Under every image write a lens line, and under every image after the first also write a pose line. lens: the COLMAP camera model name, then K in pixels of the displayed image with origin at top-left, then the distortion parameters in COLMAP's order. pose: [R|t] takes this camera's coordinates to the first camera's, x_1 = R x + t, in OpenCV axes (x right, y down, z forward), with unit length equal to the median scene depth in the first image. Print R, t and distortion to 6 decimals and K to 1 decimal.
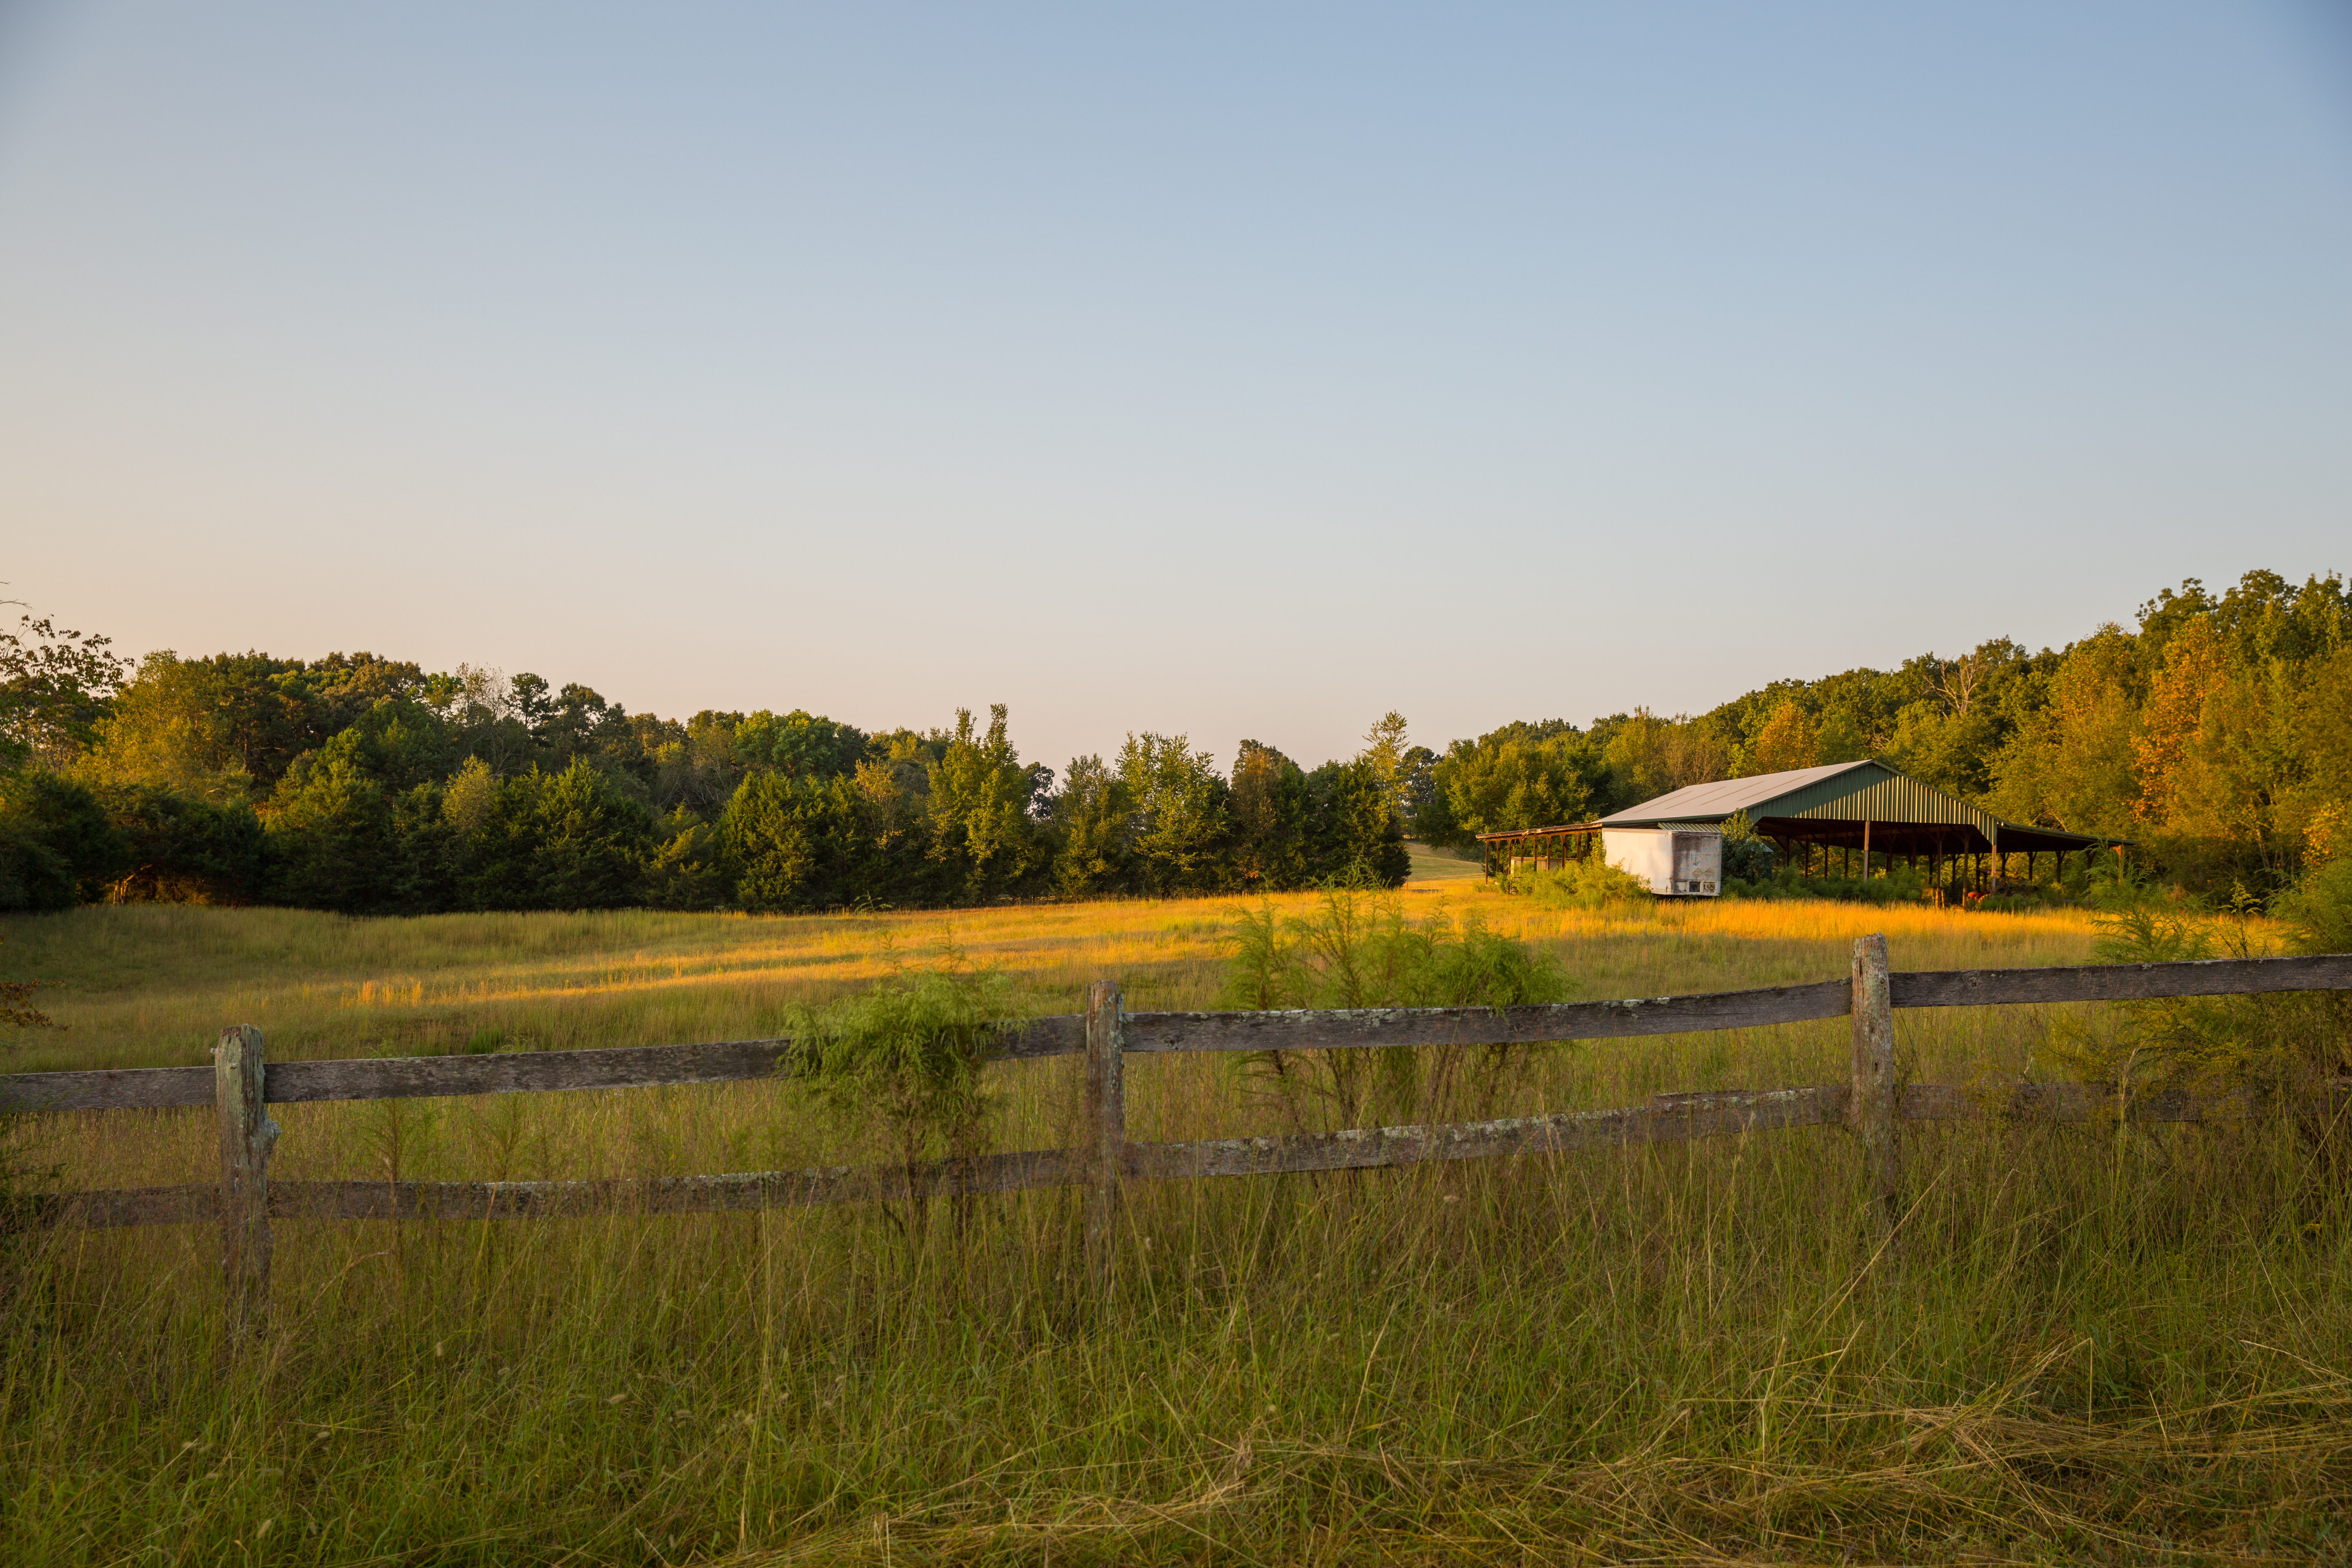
lens RADIAL K [[2625.7, 0, 1176.0], [0, 2625.7, 784.0], [0, 0, 1]] dist [-0.008644, 0.185230]
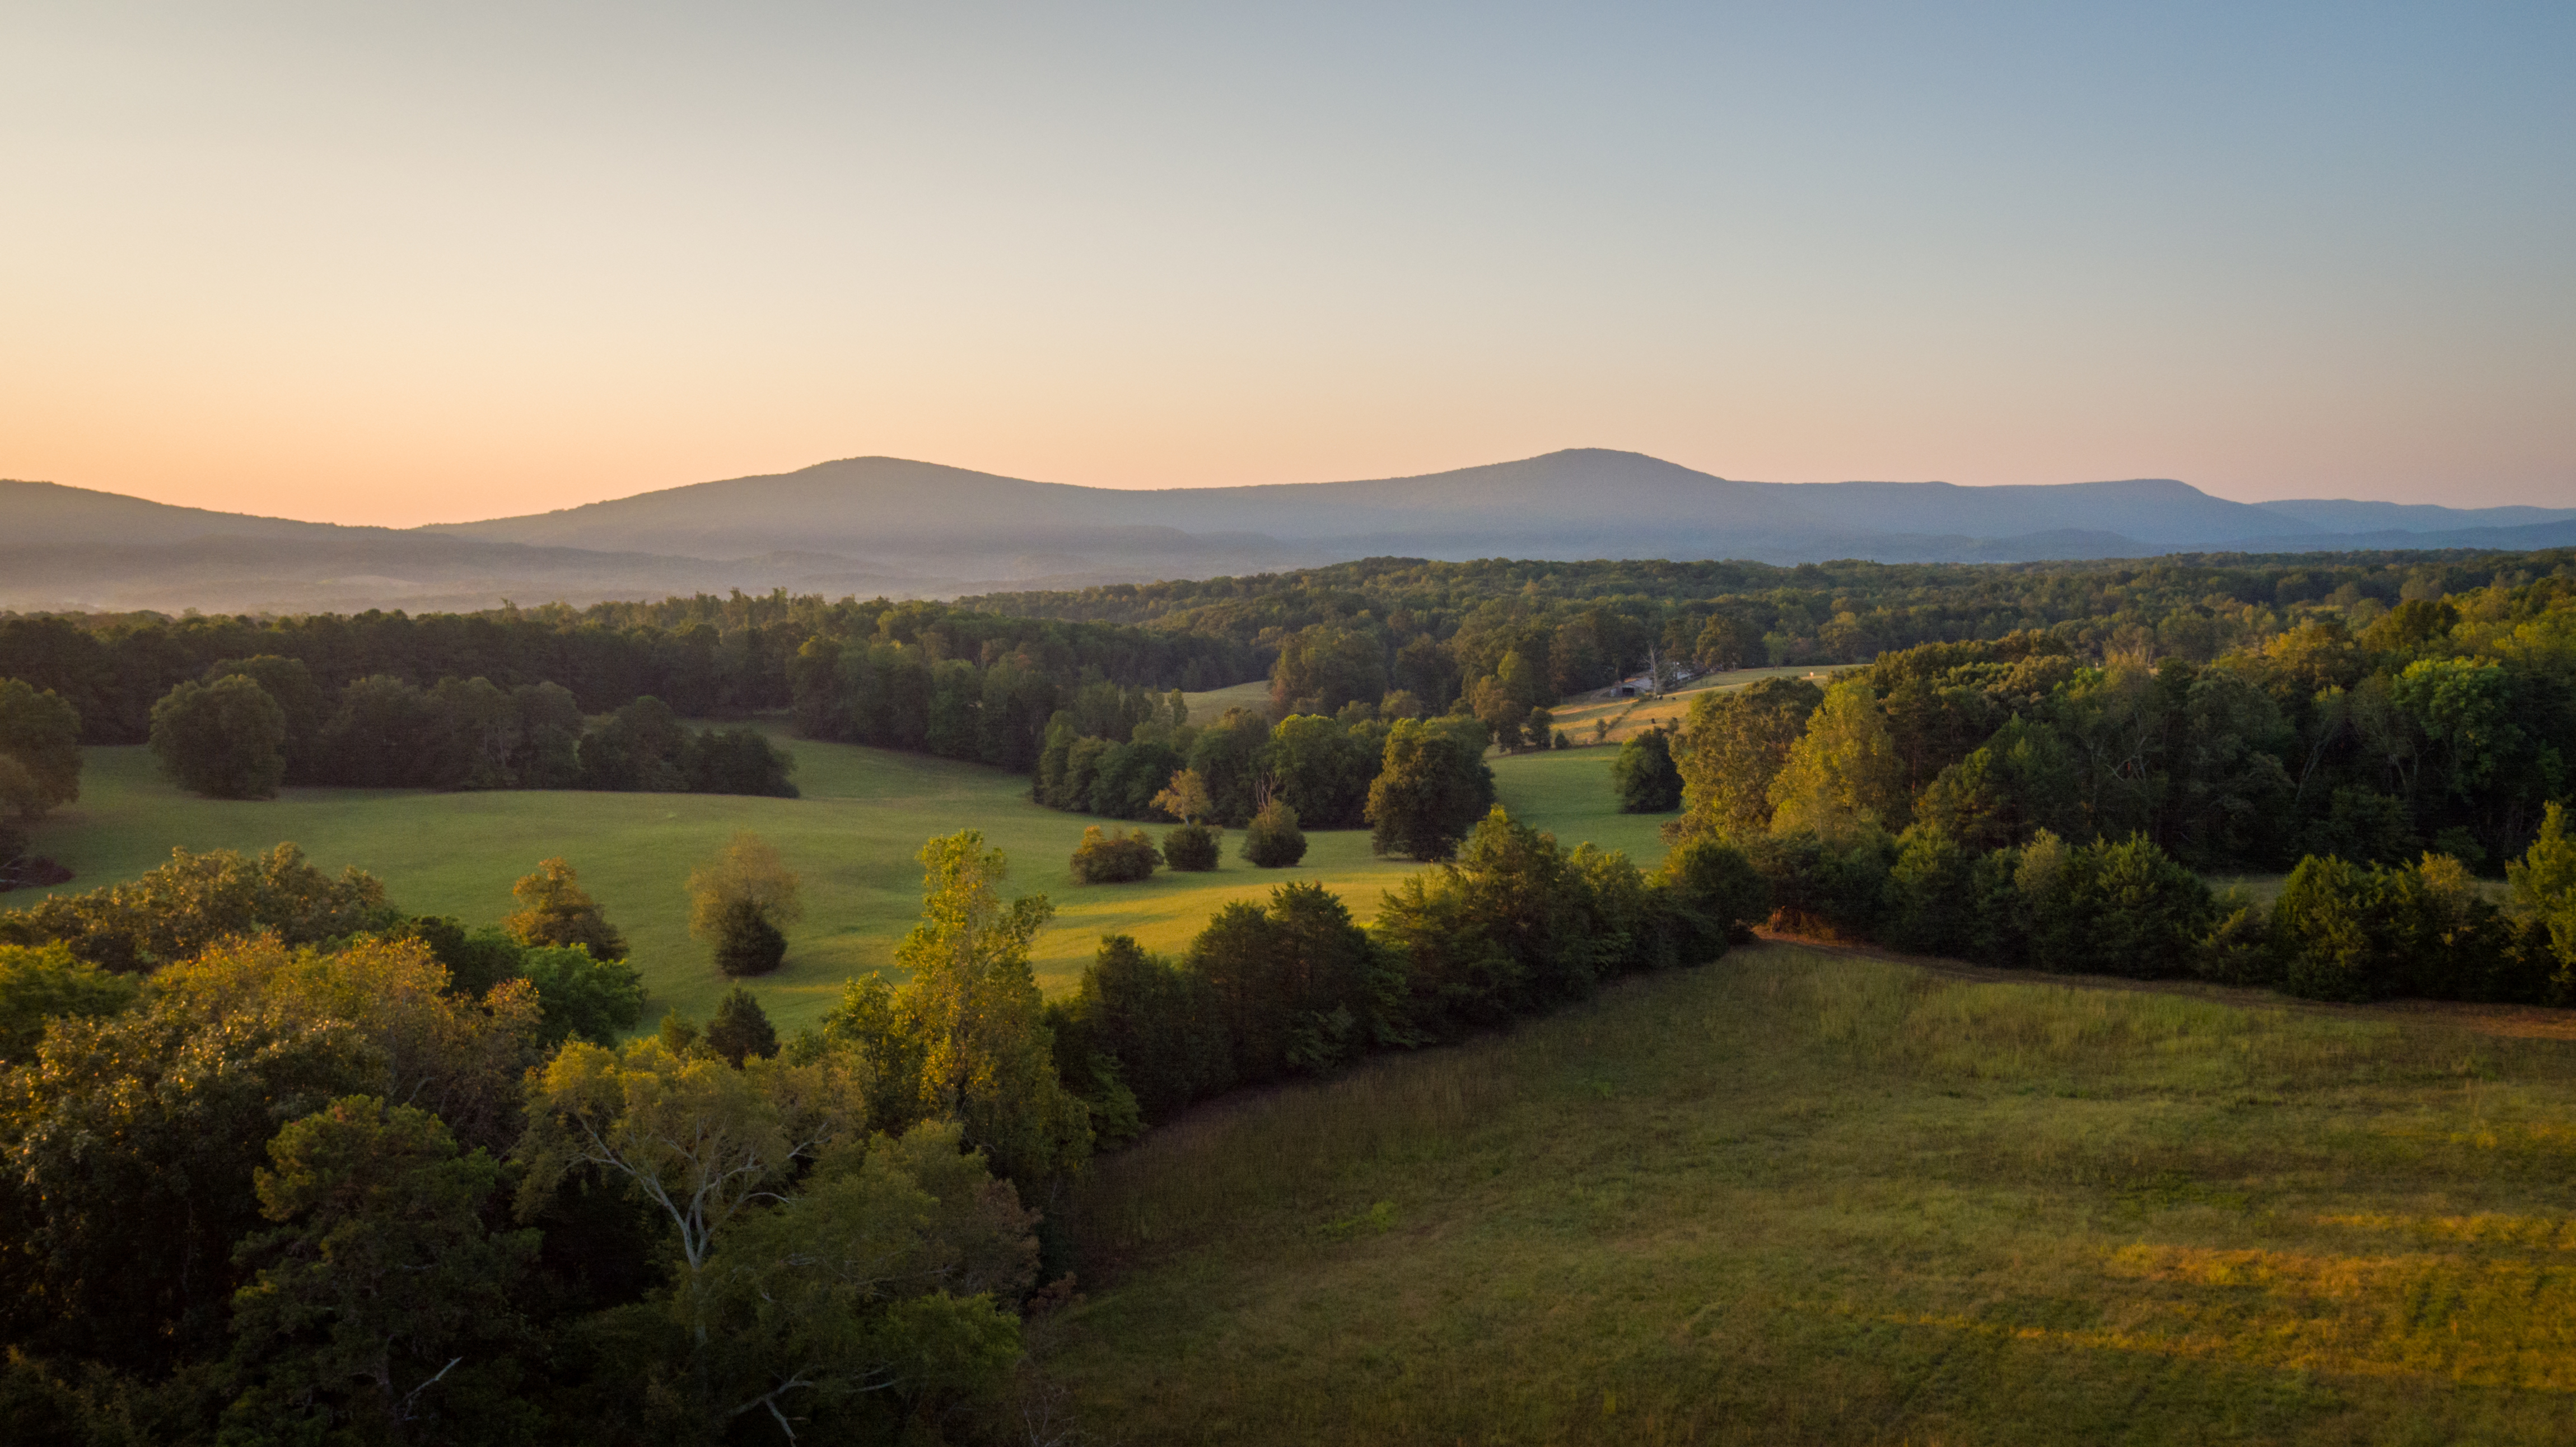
lens RADIAL K [[1879.6, 0, 1288.0], [0, 1879.6, 723.5], [0, 0, 1]] dist [0.036902, 0.003516]
pose [[0.722304, 0.023337, -0.691181, 0.074039], [0.058575, 0.993775, 0.094767, -0.158820], [0.689090, -0.108937, 0.716441, 0.162024]]
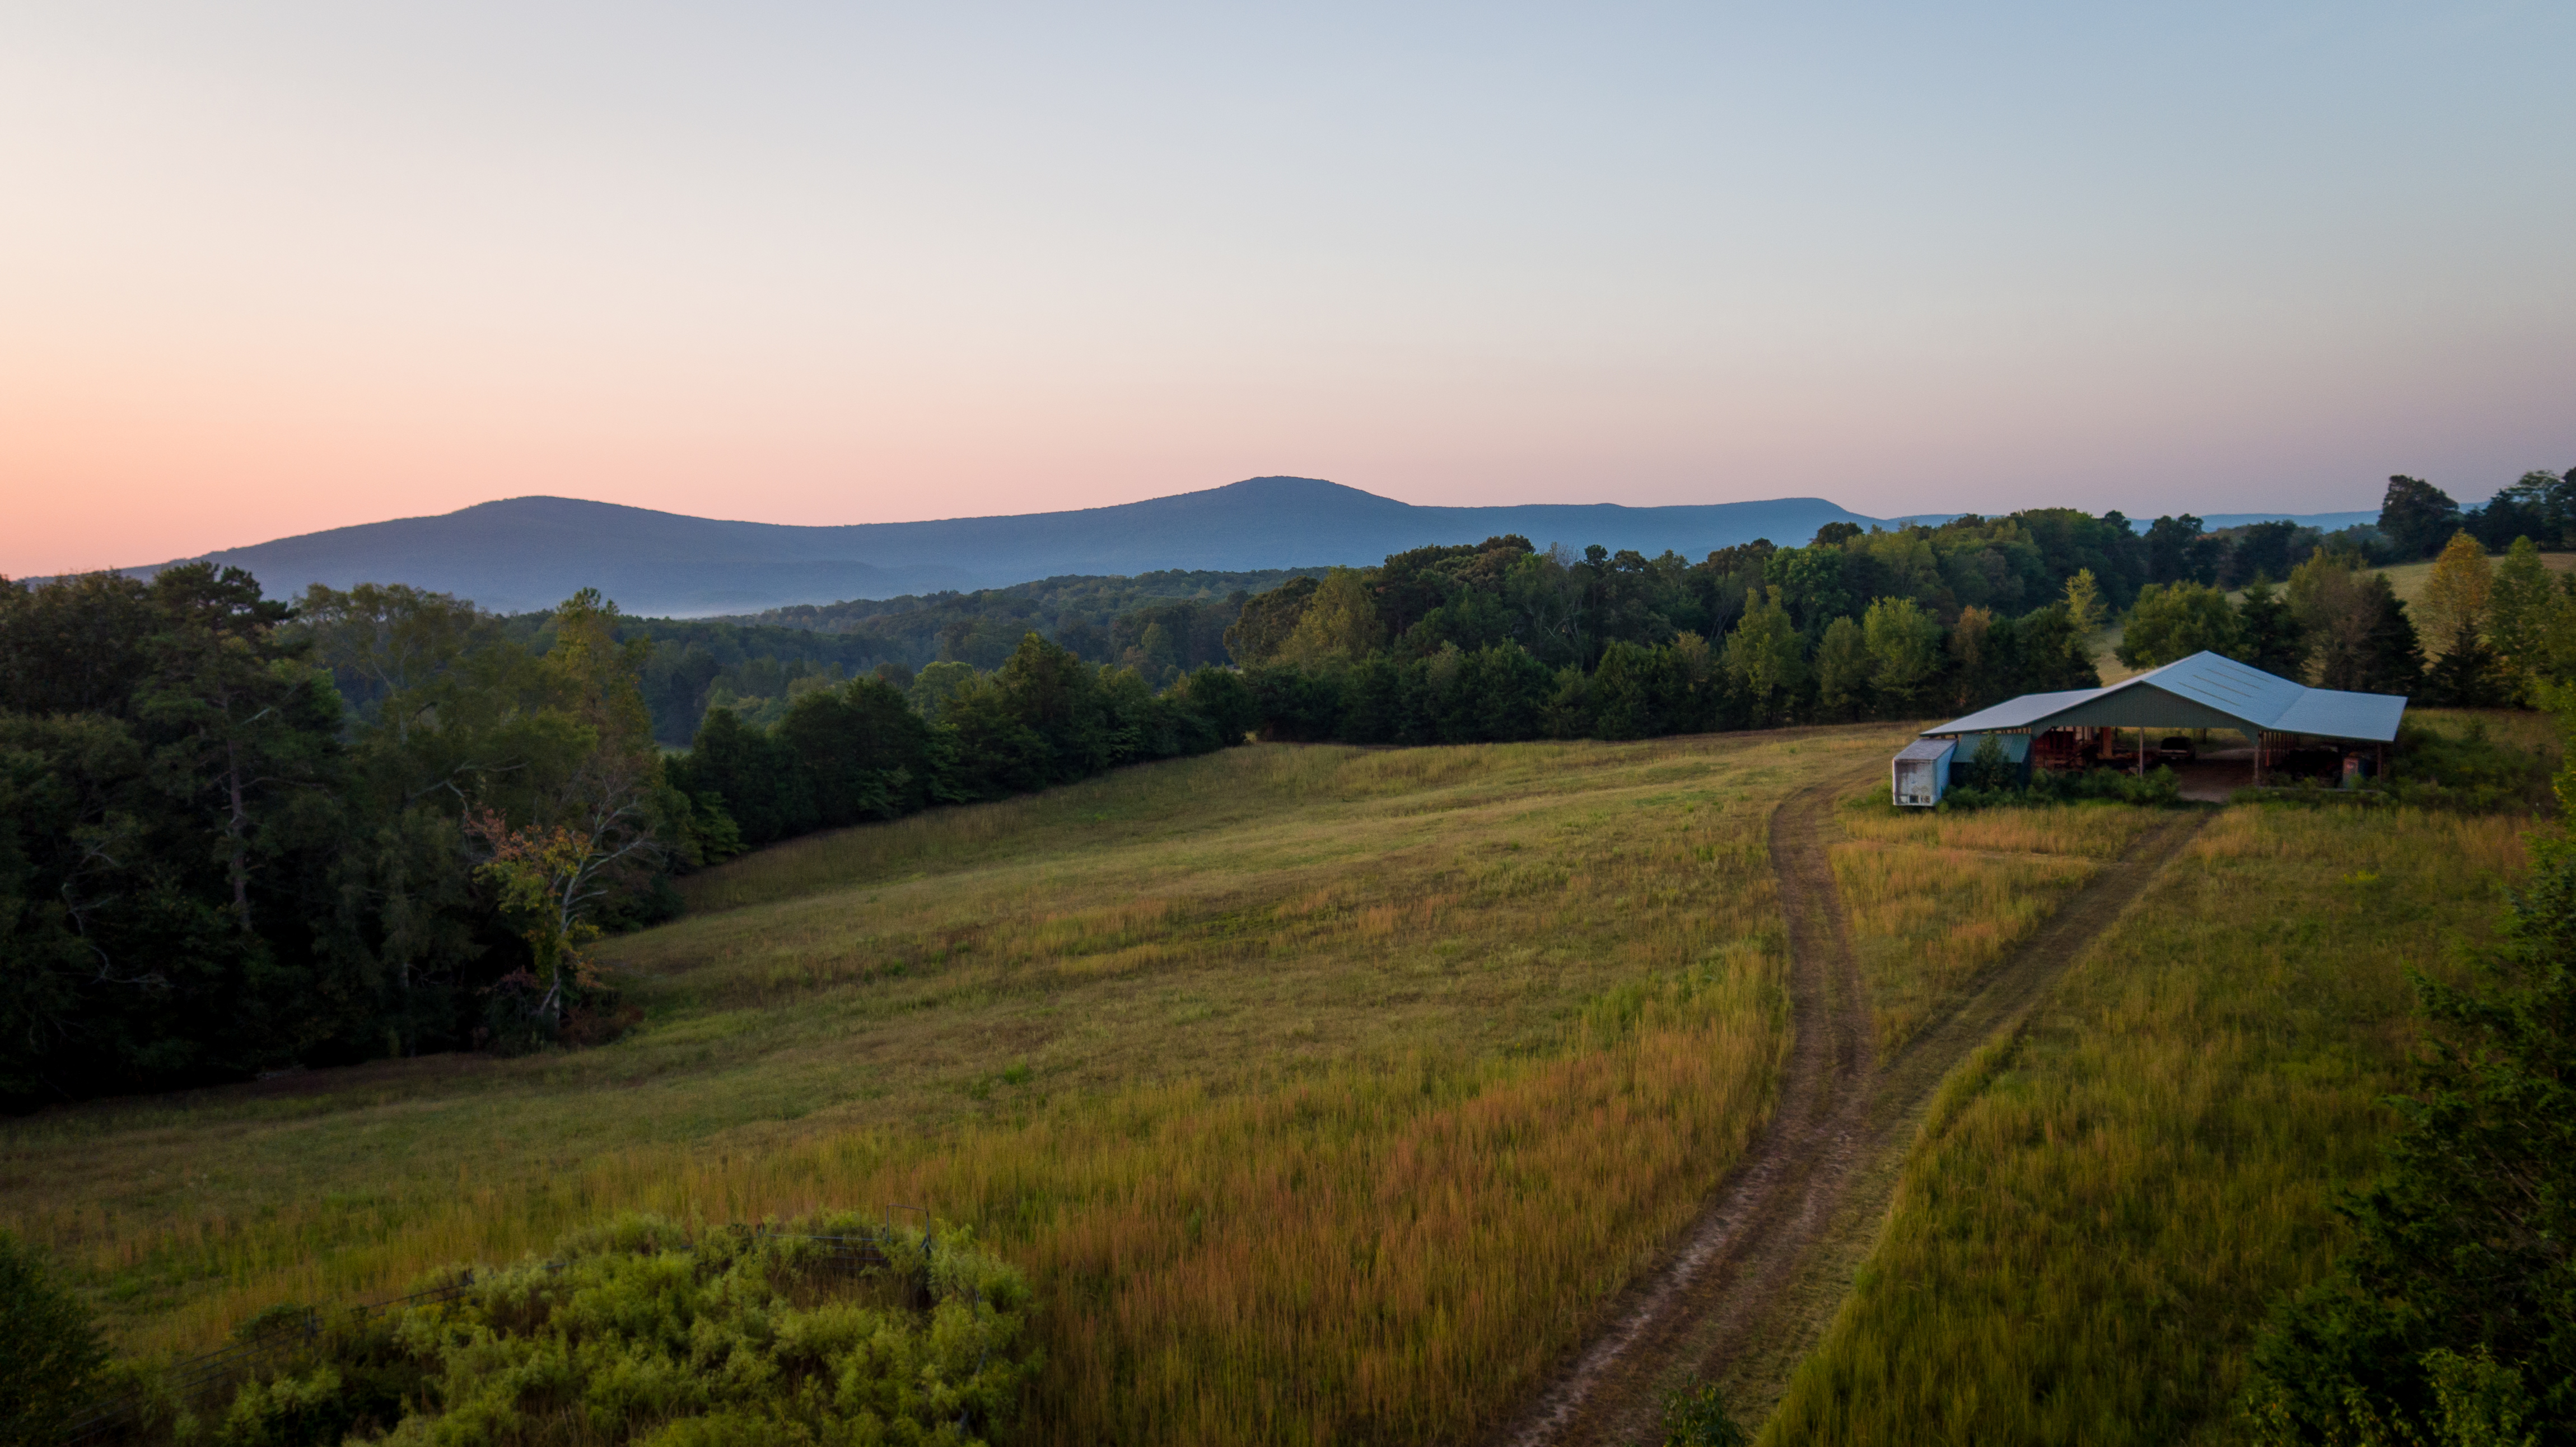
lens RADIAL K [[1879.6, 0, 1288.0], [0, 1879.6, 723.5], [0, 0, 1]] dist [0.036902, 0.003516]
pose [[0.821481, -0.018625, -0.569931, 0.301718], [0.084300, 0.992451, 0.089074, -0.070627], [0.563970, -0.121217, 0.816850, 0.012130]]
